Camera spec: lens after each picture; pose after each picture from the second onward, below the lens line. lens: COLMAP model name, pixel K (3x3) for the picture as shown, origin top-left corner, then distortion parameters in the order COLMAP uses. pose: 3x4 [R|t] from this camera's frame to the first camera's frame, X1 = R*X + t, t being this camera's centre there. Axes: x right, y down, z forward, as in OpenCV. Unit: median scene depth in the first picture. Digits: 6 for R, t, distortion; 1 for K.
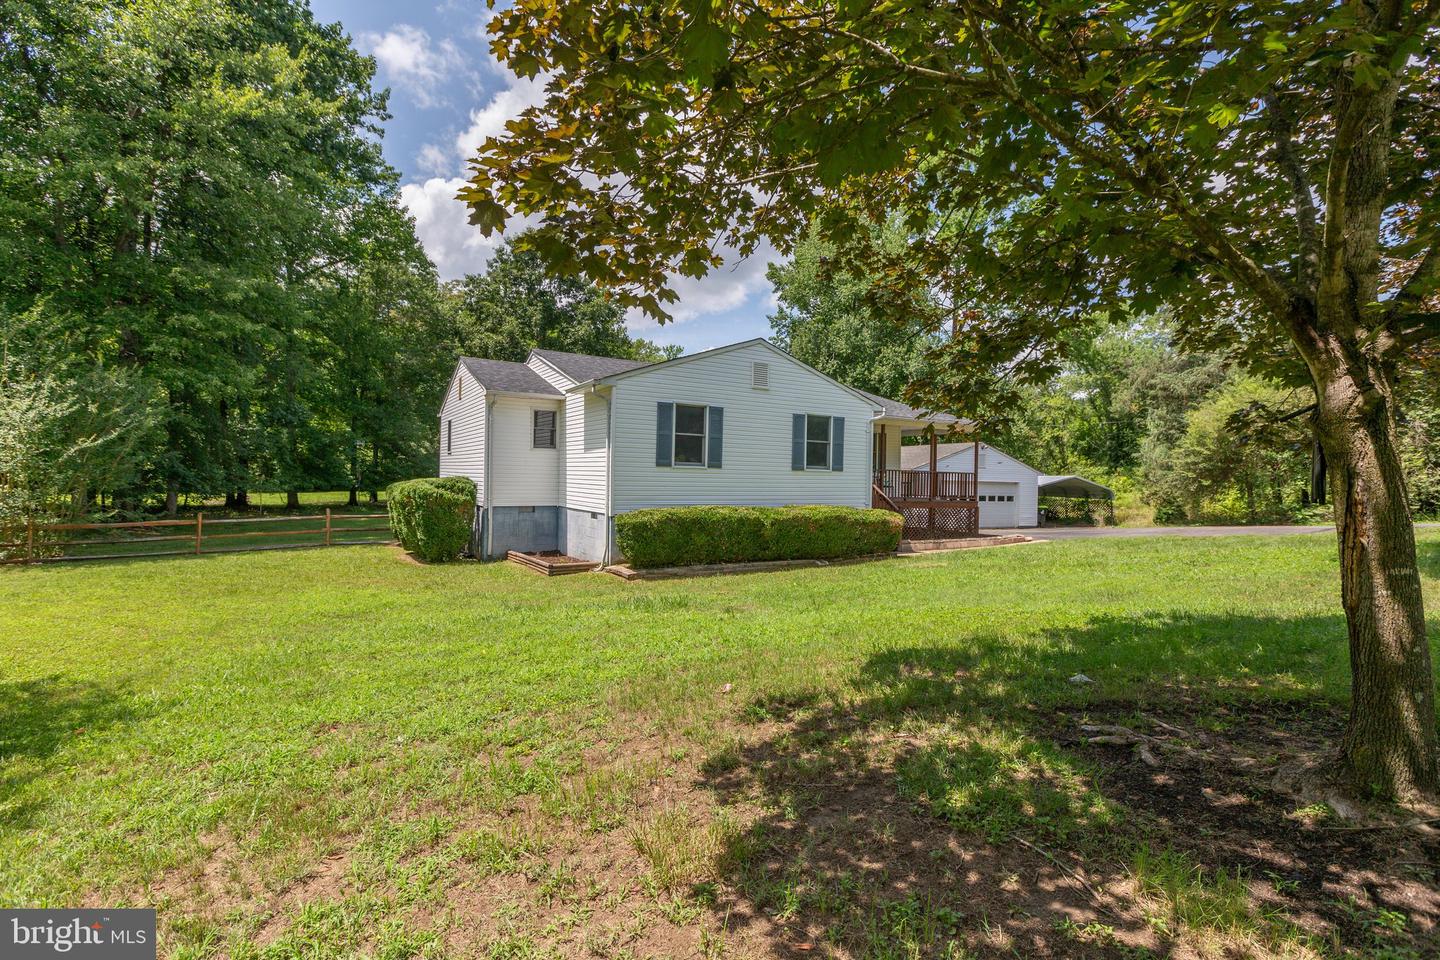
lens RADIAL K [[648.0, 0, 731.1], [0, 648.0, 486.5], [0, 0, 1]] dist [-0.002313, -0.000053]
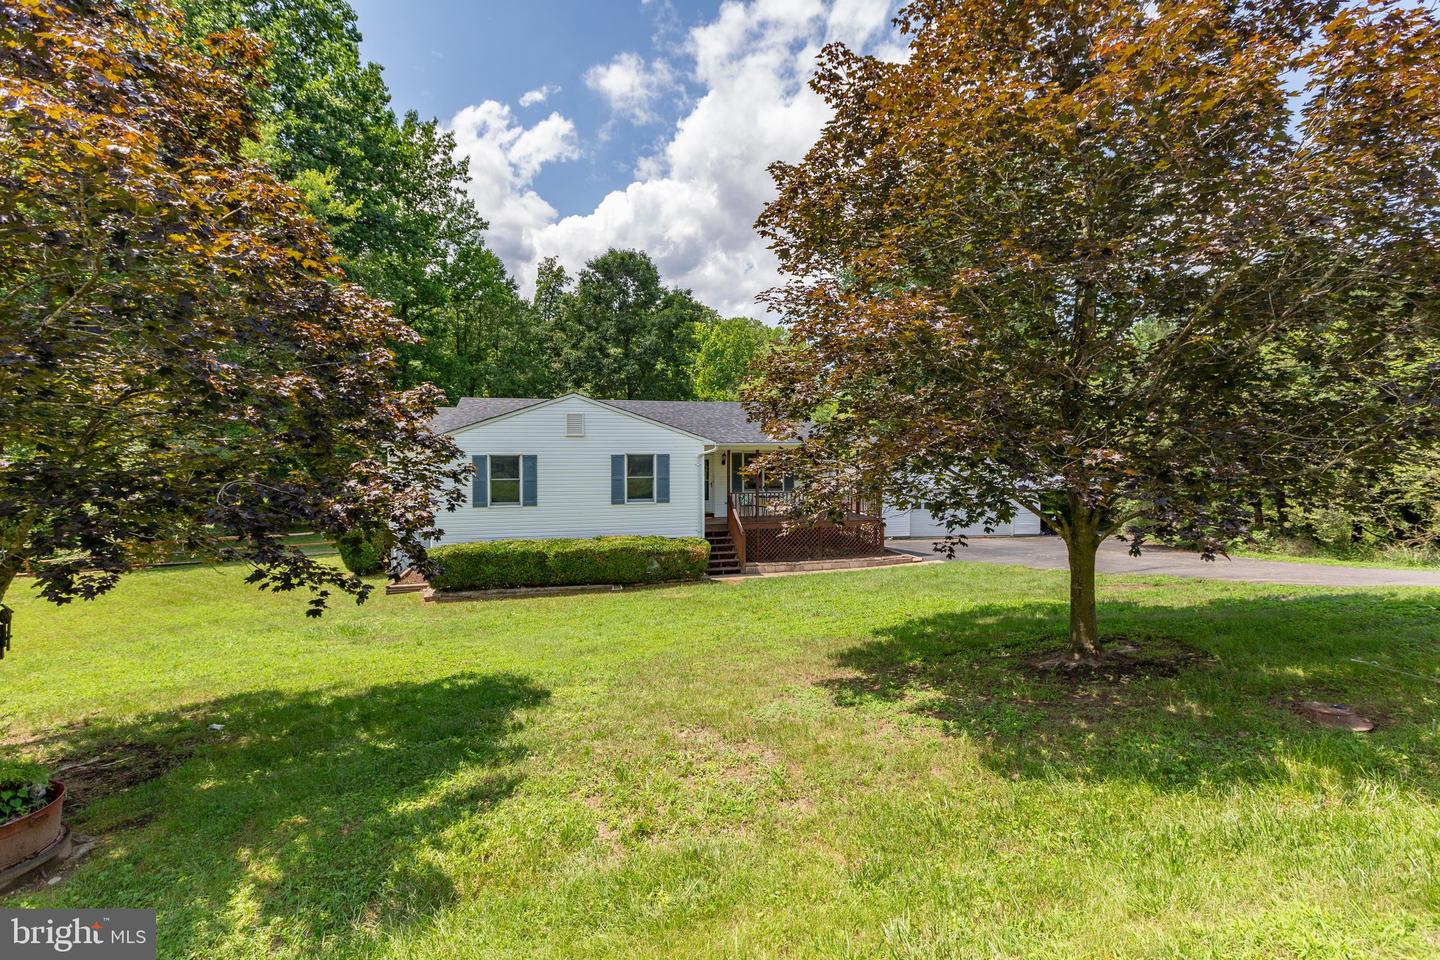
lens RADIAL K [[643.7, 0, 720.0], [0, 643.7, 480.0], [0, 0, 1]] dist [0.003257, 0.000114]
pose [[0.954013, -0.007824, -0.299662, 0.587982], [0.016528, 0.999512, 0.026520, -0.090223], [0.299308, -0.030254, 0.953677, -0.024101]]
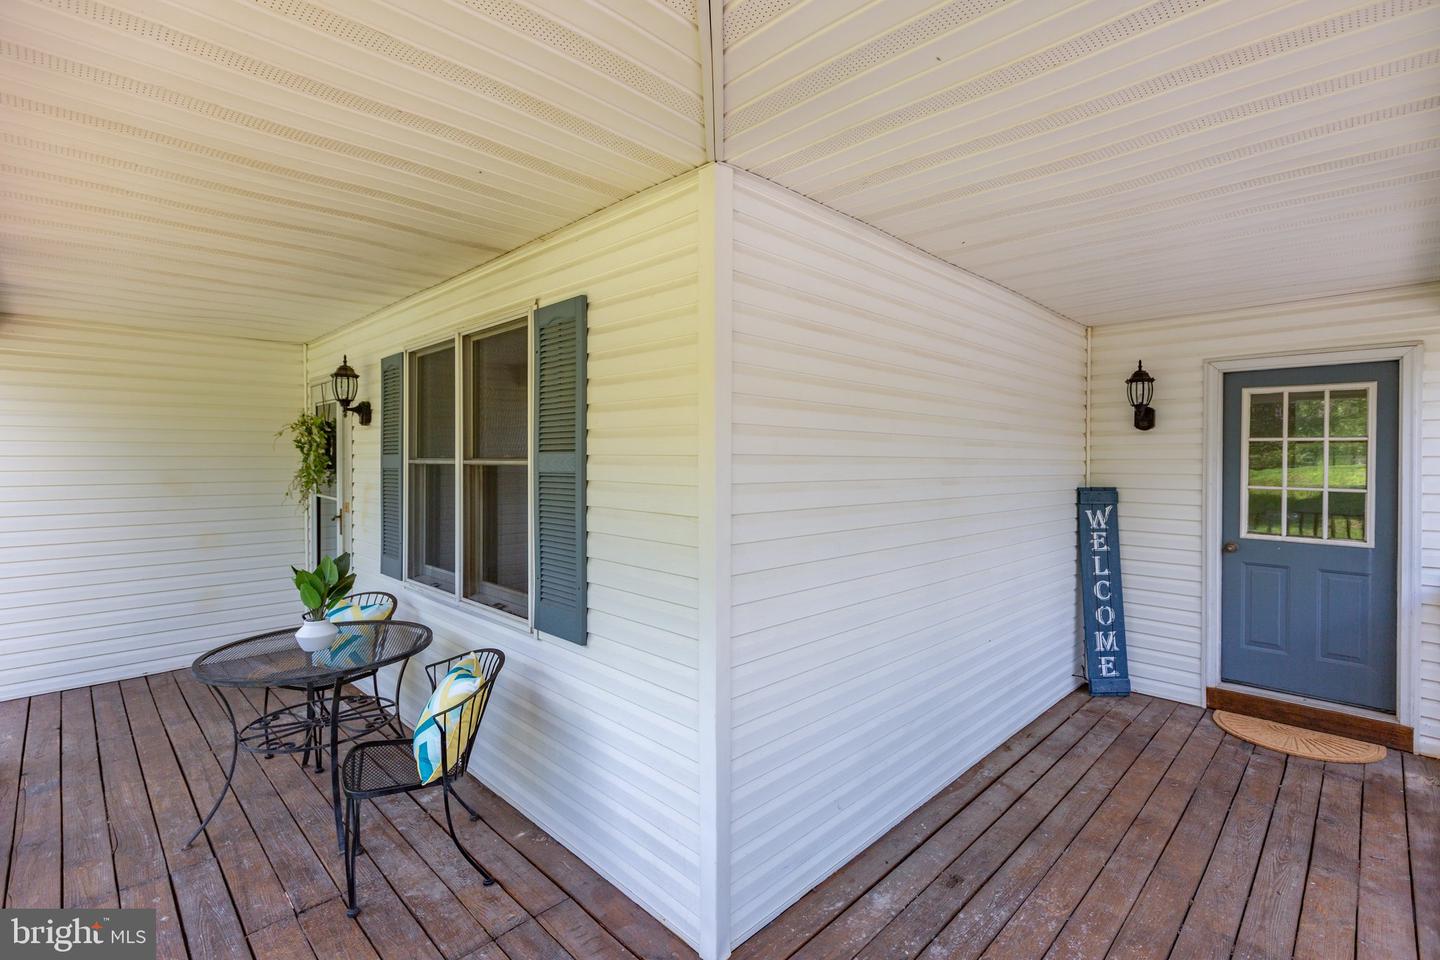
lens RADIAL K [[663.2, 0, 744.0], [0, 663.2, 462.2], [0, 0, 1]] dist [0.000021, -0.000144]
pose [[0.251486, -0.011435, -0.967793, 0.484240], [-0.005639, 0.999896, -0.013280, -0.069934], [0.967845, 0.008797, 0.251395, 1.347354]]
